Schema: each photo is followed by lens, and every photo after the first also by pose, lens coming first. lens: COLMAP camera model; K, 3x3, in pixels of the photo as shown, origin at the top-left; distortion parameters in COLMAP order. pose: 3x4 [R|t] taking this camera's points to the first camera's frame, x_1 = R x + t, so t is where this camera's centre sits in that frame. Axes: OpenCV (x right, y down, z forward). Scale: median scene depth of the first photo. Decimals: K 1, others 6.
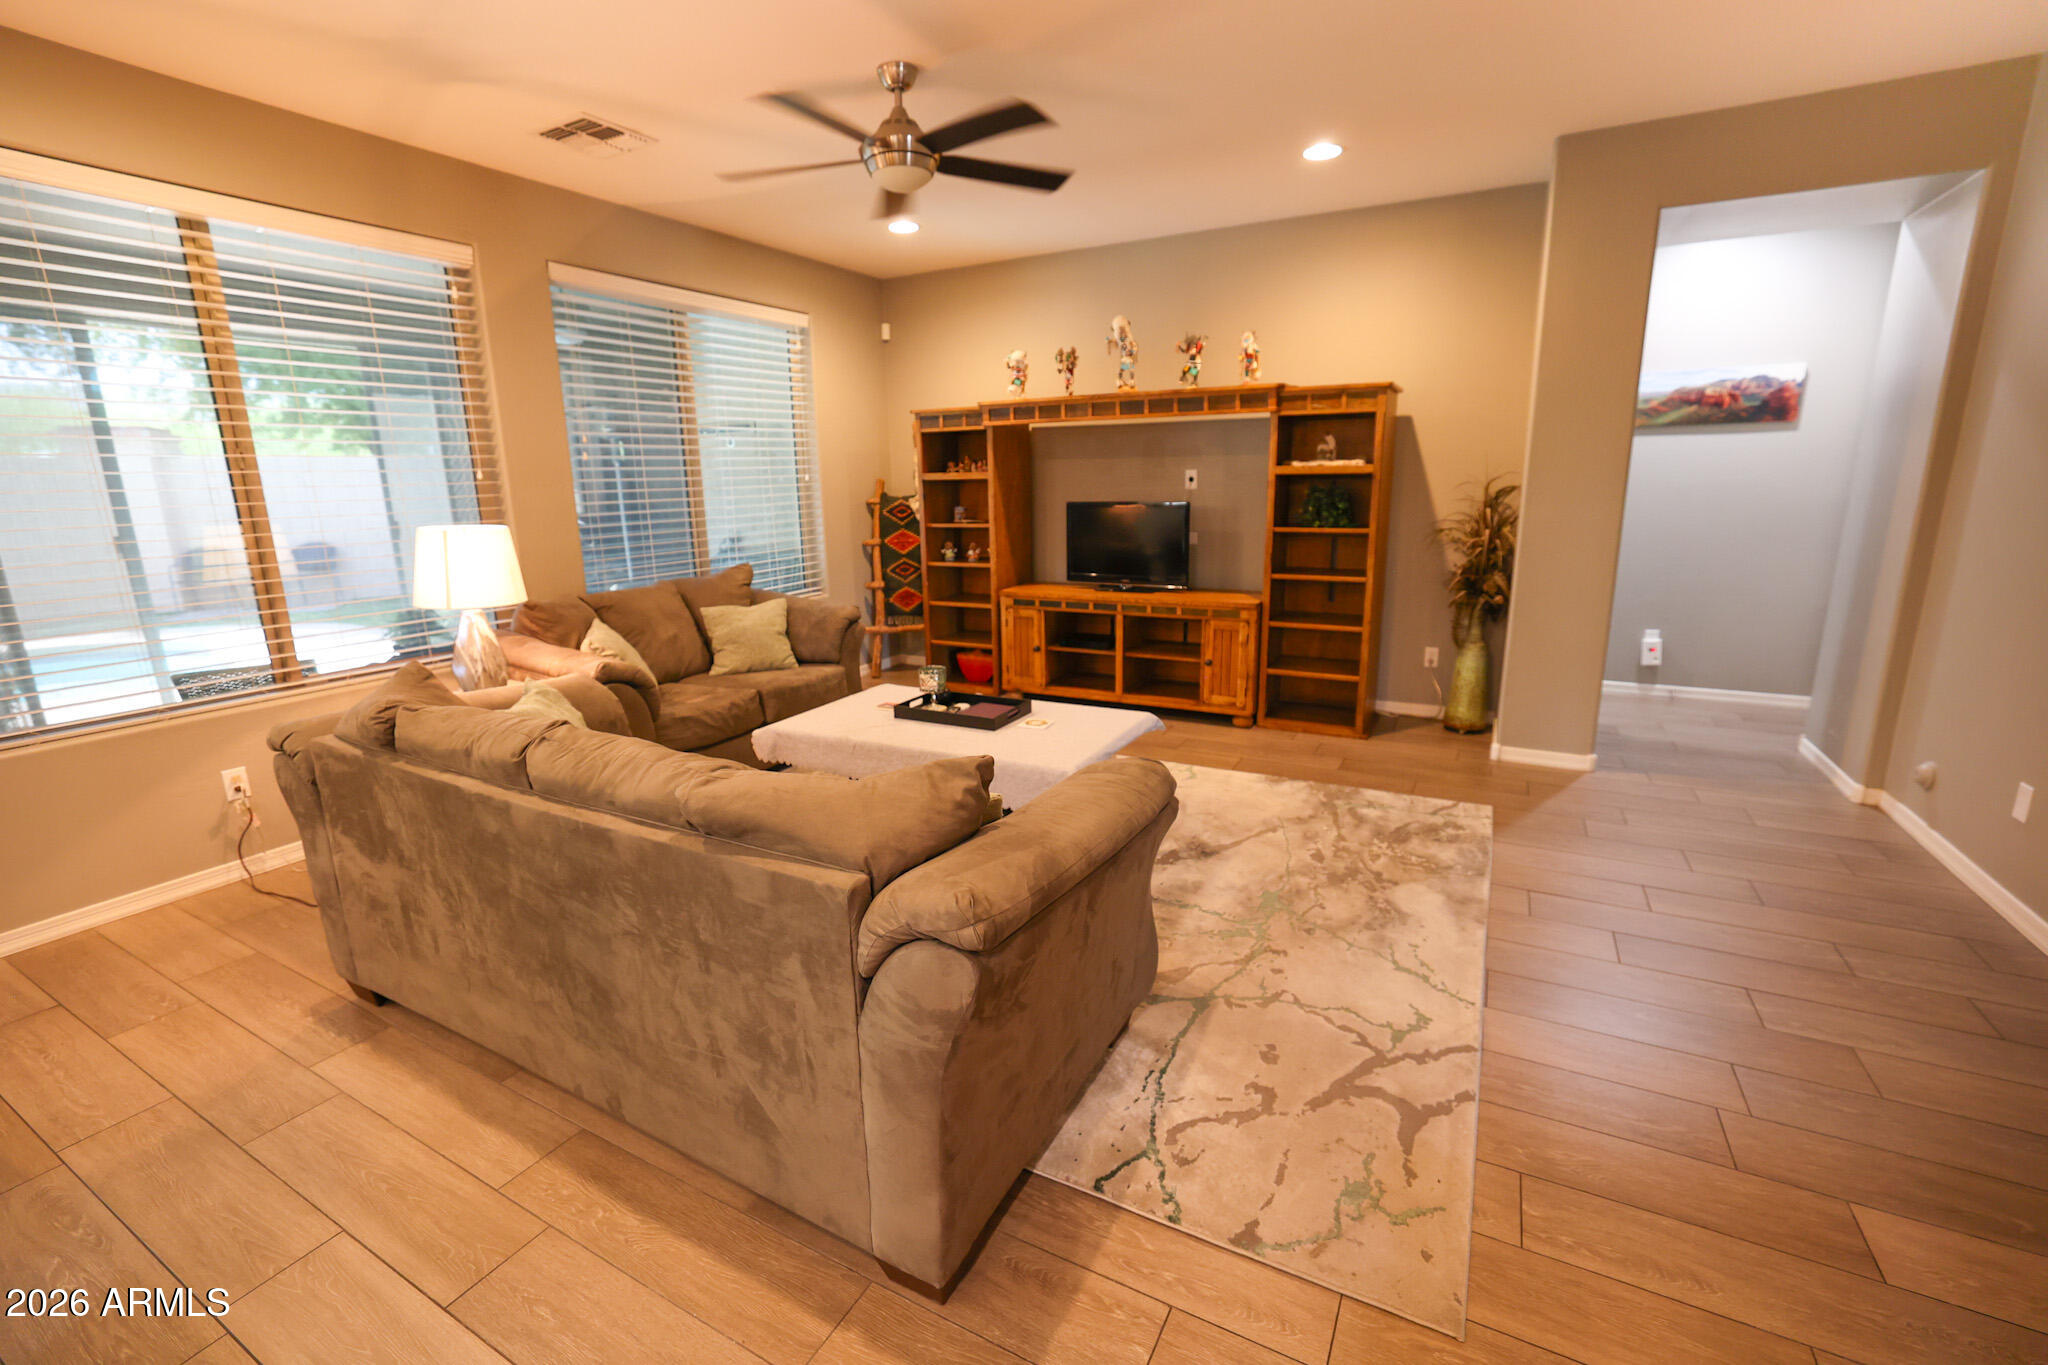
lens RADIAL K [[884.1, 0, 1015.1], [0, 884.1, 680.0], [0, 0, 1]] dist [-0.047640, 0.017011]
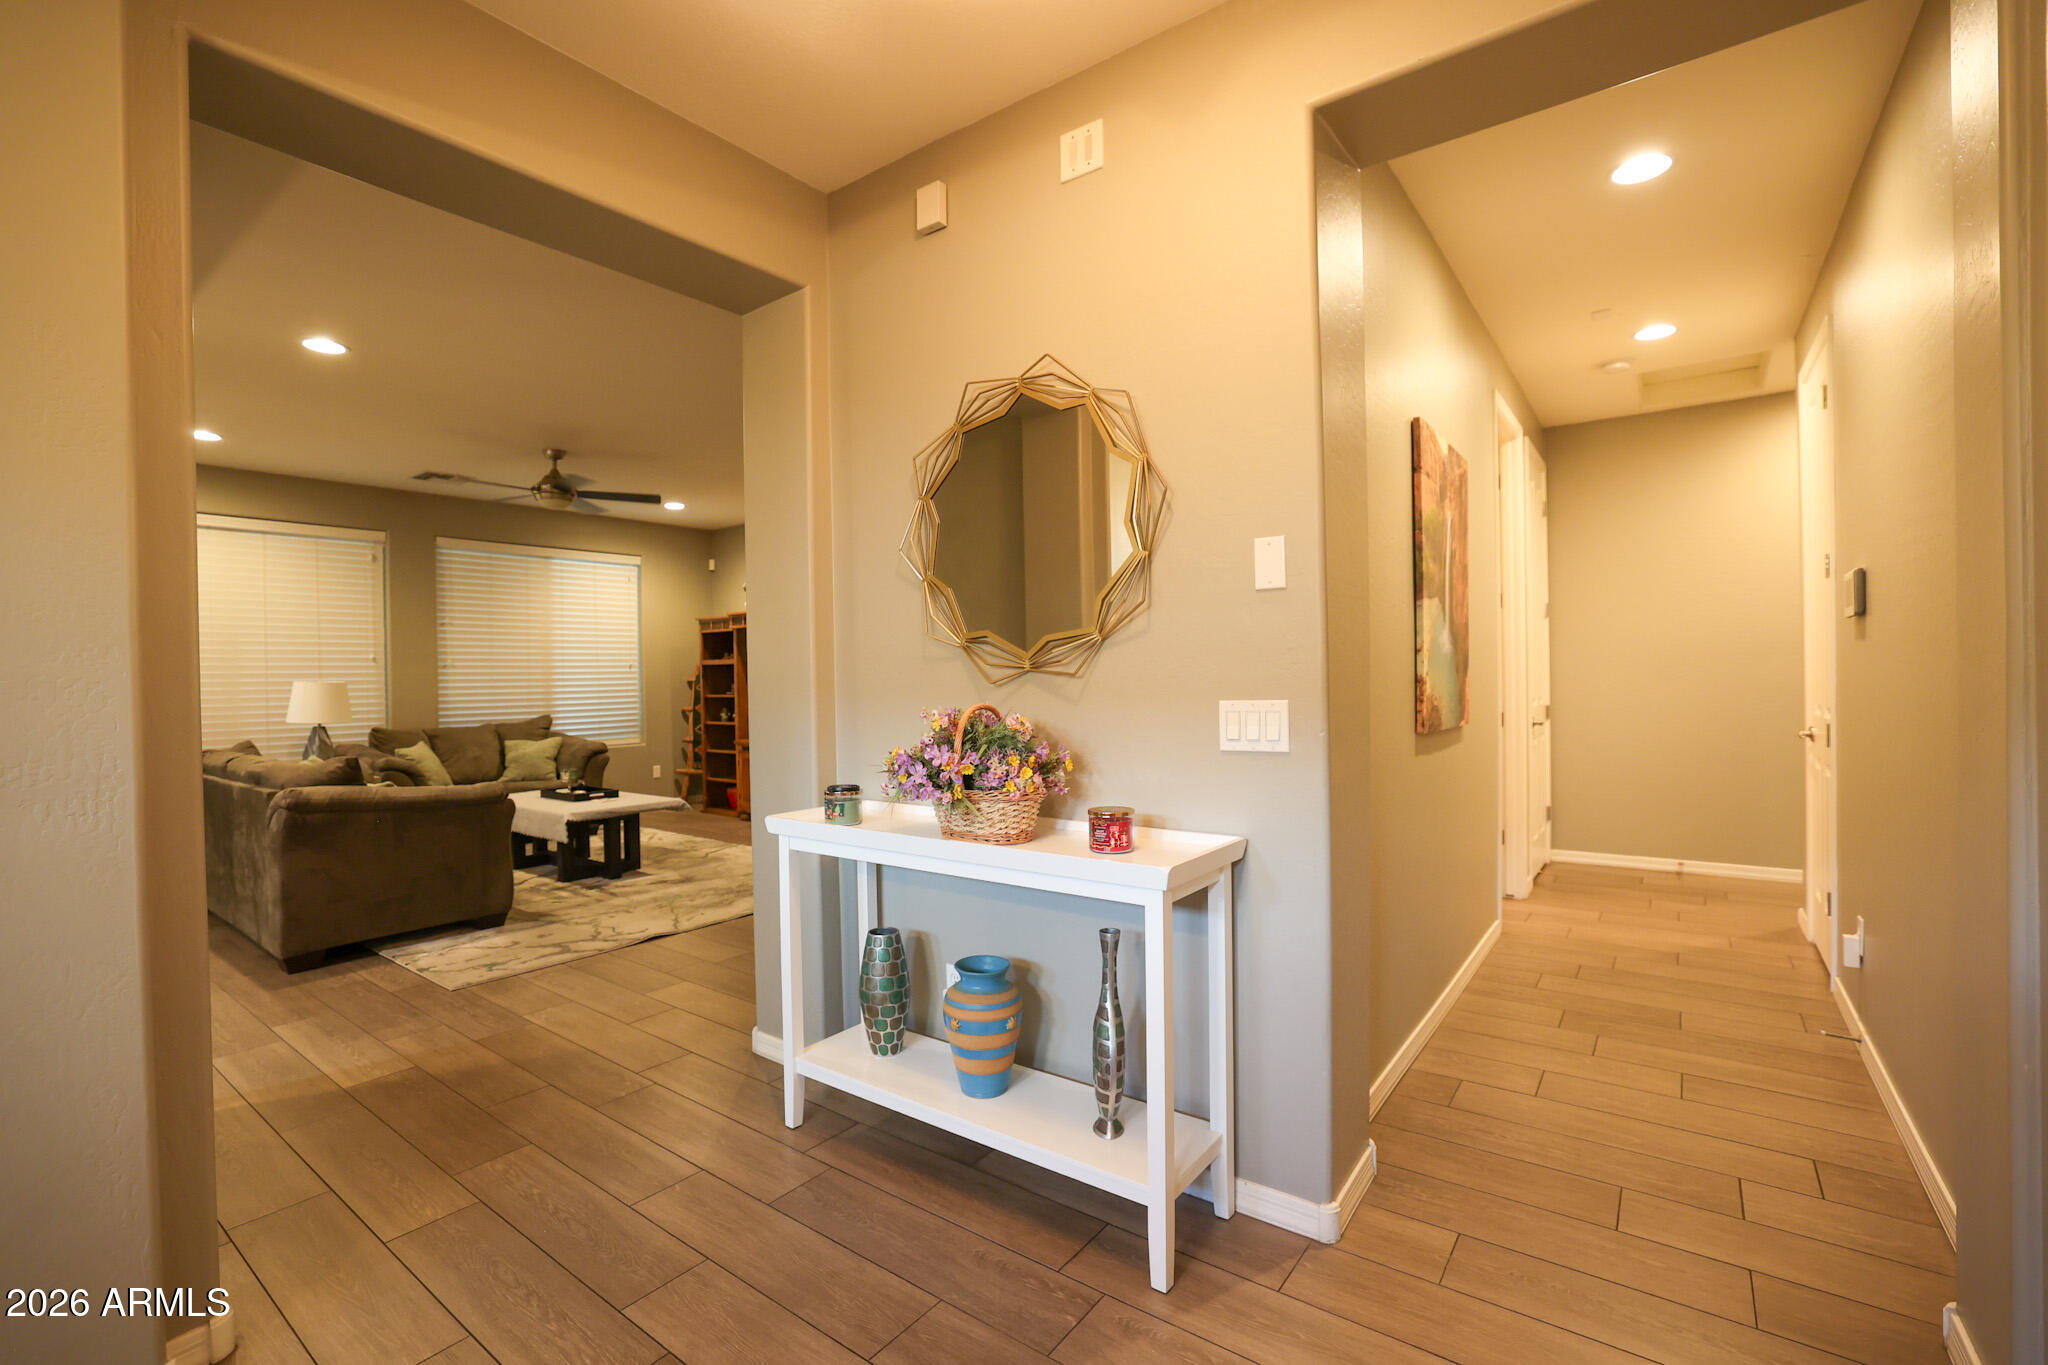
lens RADIAL K [[905.3, 0, 1020.4], [0, 905.3, 681.9], [0, 0, 1]] dist [-0.049994, 0.018607]
pose [[0.990009, 0.006431, -0.140856, 0.746434], [-0.036690, 0.976297, -0.213303, 0.116932], [0.136145, 0.216340, 0.966779, -0.424399]]
